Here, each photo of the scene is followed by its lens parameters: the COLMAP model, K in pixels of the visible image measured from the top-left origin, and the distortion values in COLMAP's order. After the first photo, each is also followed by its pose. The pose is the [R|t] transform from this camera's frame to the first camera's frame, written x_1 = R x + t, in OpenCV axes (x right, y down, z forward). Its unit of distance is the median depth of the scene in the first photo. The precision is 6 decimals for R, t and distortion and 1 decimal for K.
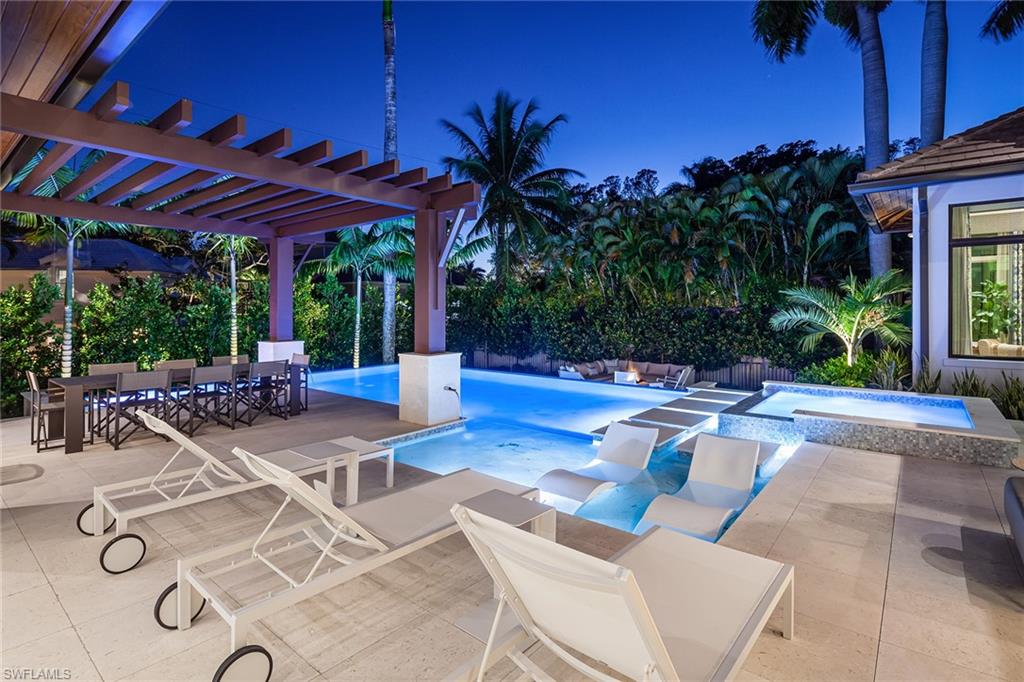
lens RADIAL K [[497.0, 0, 508.0], [0, 497.0, 315.9], [0, 0, 1]] dist [-0.000337, -0.001195]
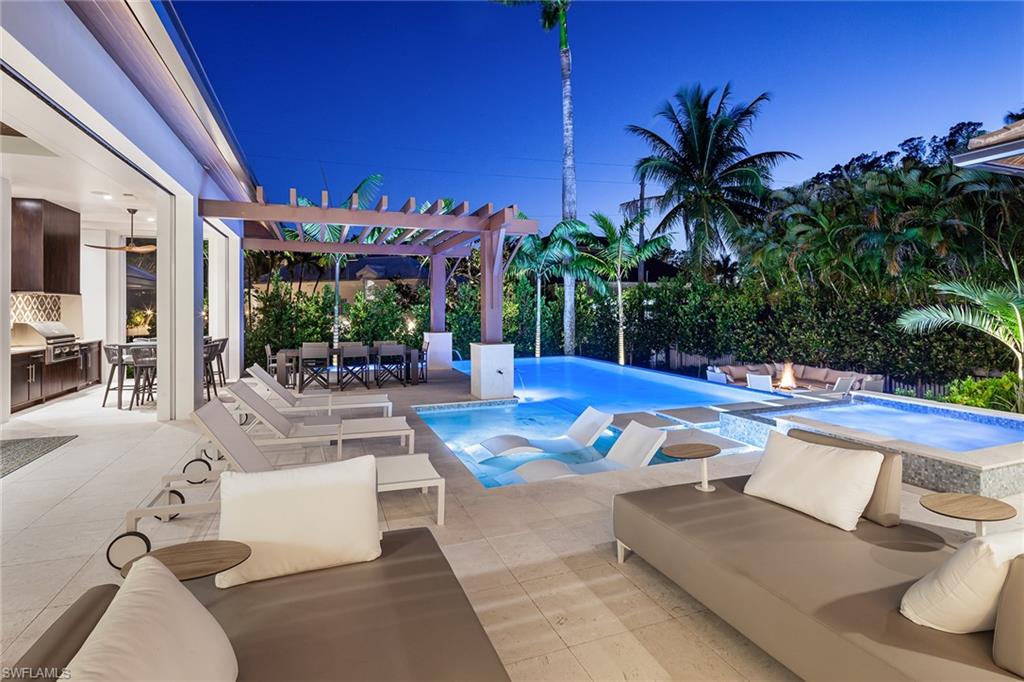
lens RADIAL K [[497.0, 0, 508.0], [0, 497.0, 315.9], [0, 0, 1]] dist [-0.000337, -0.001195]
pose [[0.865536, 0.007020, -0.500797, 0.236425], [-0.004541, 0.999971, 0.006170, -0.001583], [0.500826, -0.003067, 0.865543, -0.035534]]
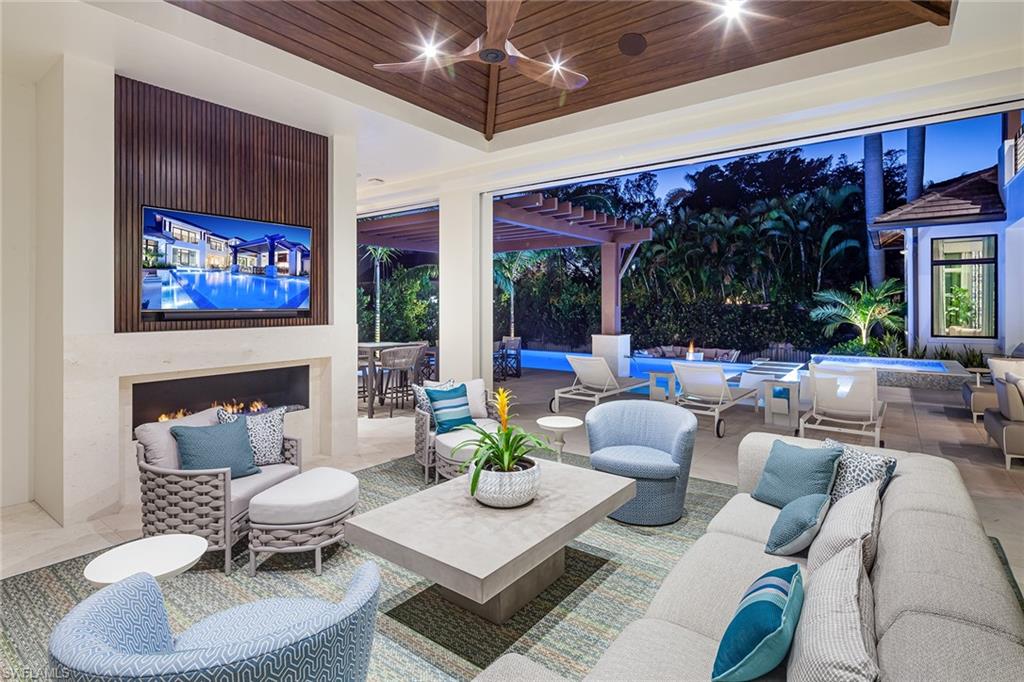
lens RADIAL K [[505.7, 0, 514.7], [0, 505.7, 311.2], [0, 0, 1]] dist [0.001671, 0.000518]
pose [[0.998673, -0.002392, 0.051442, -0.247590], [0.002433, 0.999997, -0.000737, 0.000706], [-0.051440, 0.000861, 0.998676, -0.257640]]
